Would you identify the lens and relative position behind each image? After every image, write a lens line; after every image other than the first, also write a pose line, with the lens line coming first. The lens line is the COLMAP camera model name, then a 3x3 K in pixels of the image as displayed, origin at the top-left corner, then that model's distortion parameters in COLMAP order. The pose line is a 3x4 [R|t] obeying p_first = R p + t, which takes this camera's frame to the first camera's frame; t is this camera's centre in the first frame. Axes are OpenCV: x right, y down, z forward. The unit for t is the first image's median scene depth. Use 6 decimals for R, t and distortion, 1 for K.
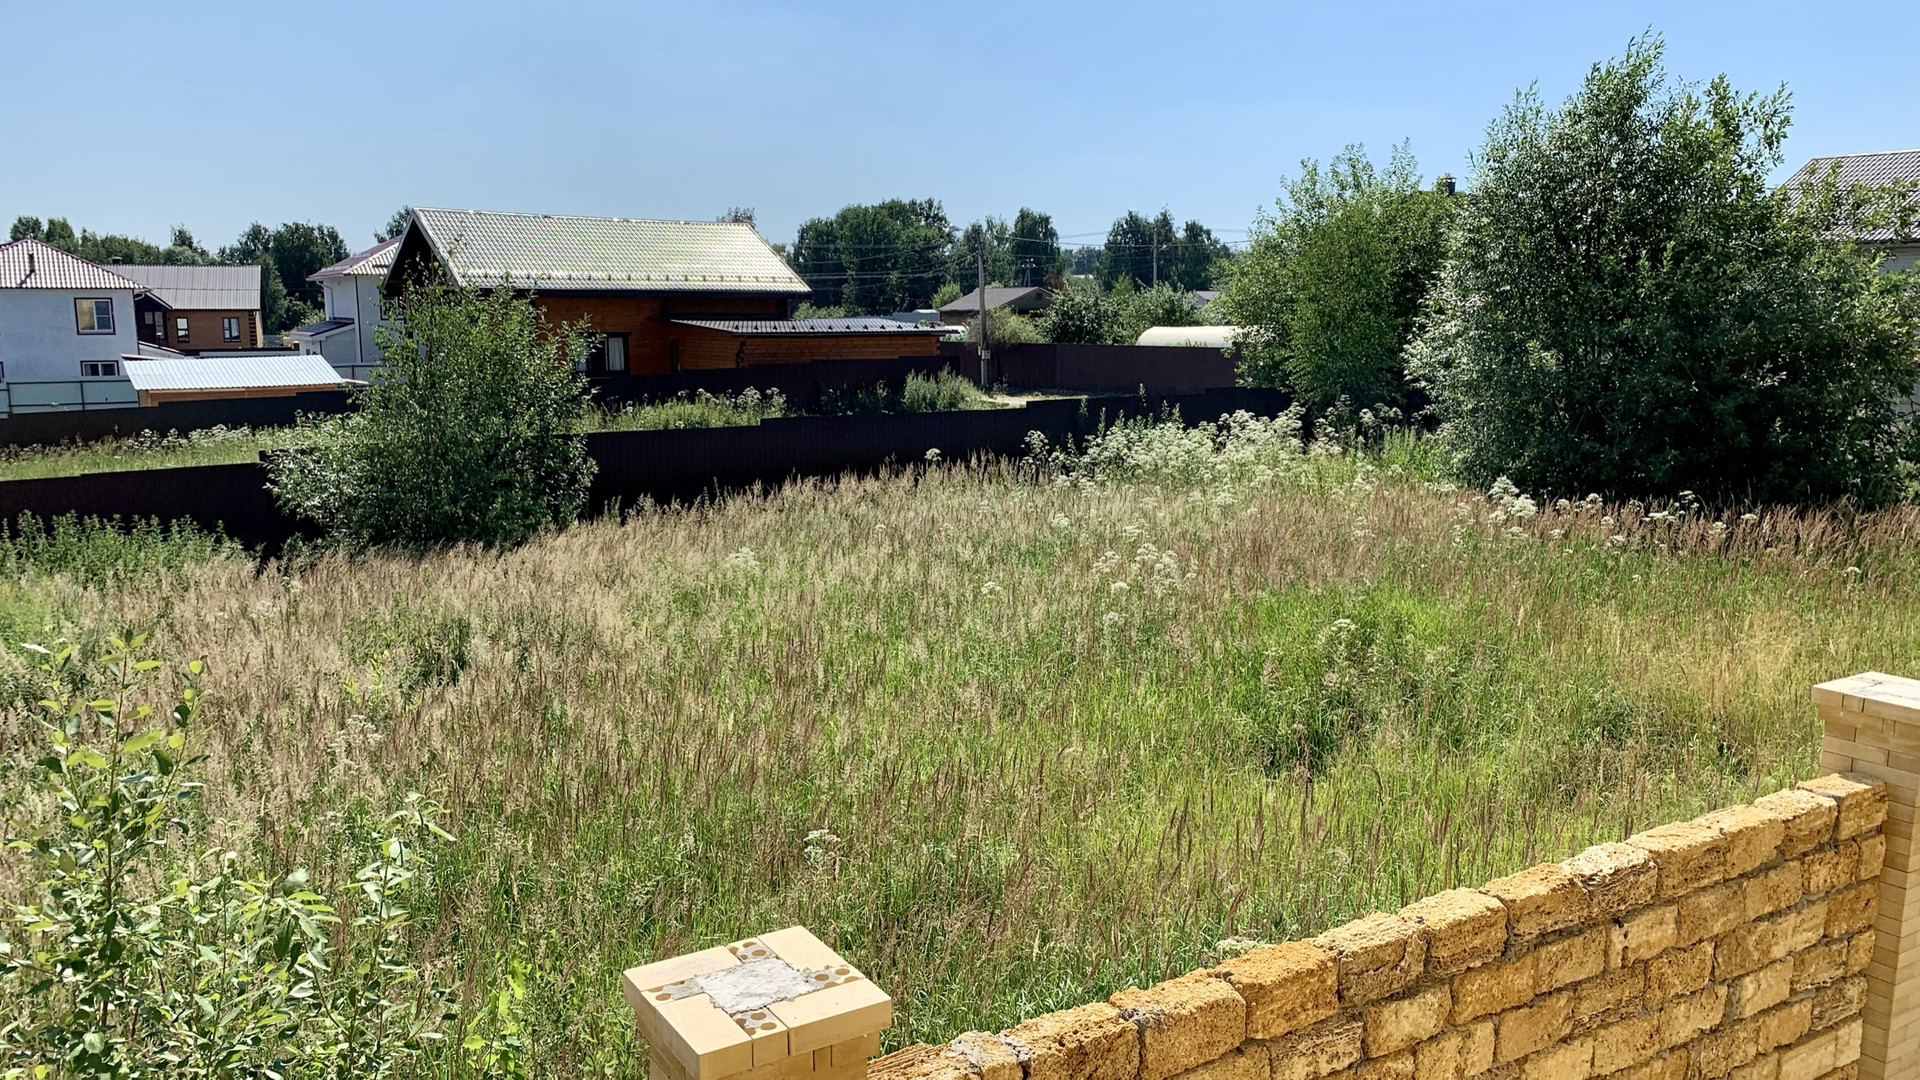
lens RADIAL K [[1444.3, 0, 957.8], [0, 1444.3, 541.7], [0, 0, 1]] dist [0.017659, -0.007280]
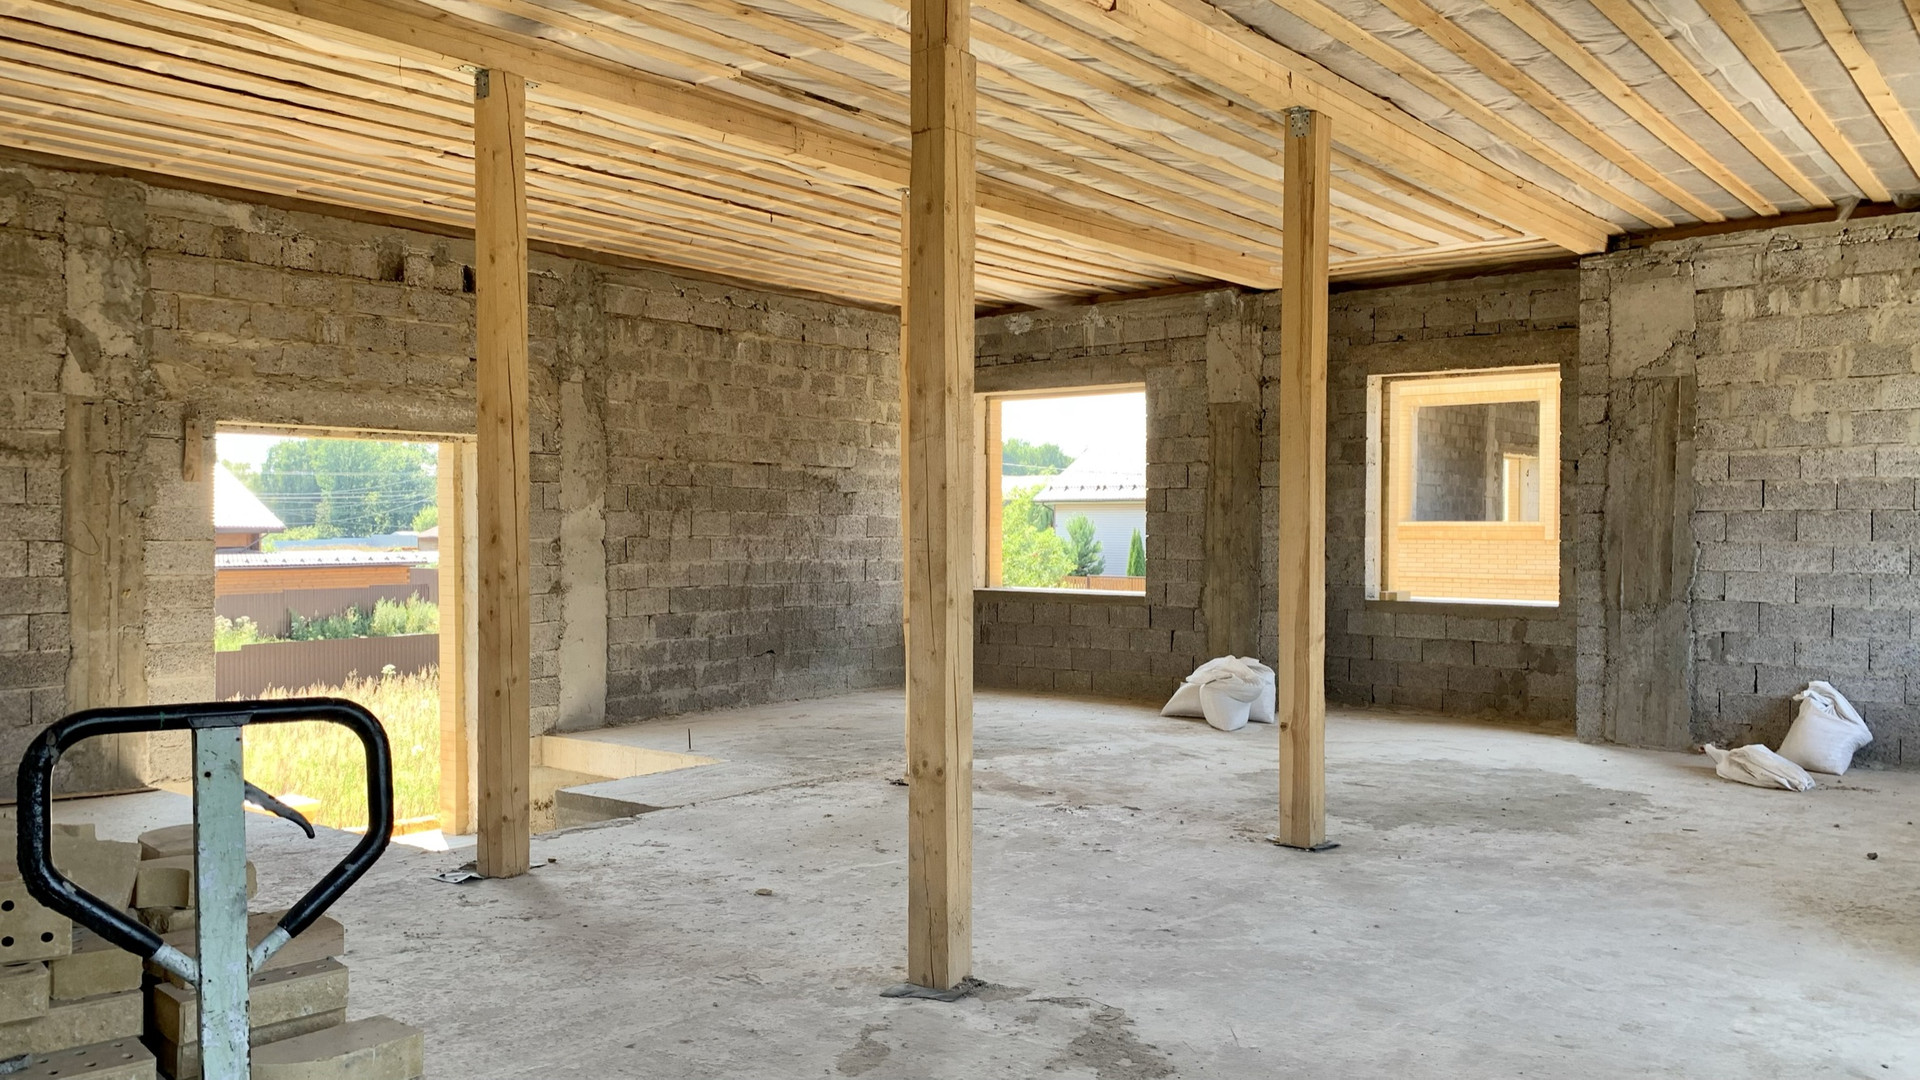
lens RADIAL K [[1444.3, 0, 899.8], [0, 1444.3, 530.6], [0, 0, 1]] dist [0.017659, -0.007280]
pose [[0.953985, 0.001153, 0.299854, 0.013695], [0.045998, 0.987594, -0.150140, 0.014247], [-0.296307, 0.157024, 0.942096, -0.161514]]
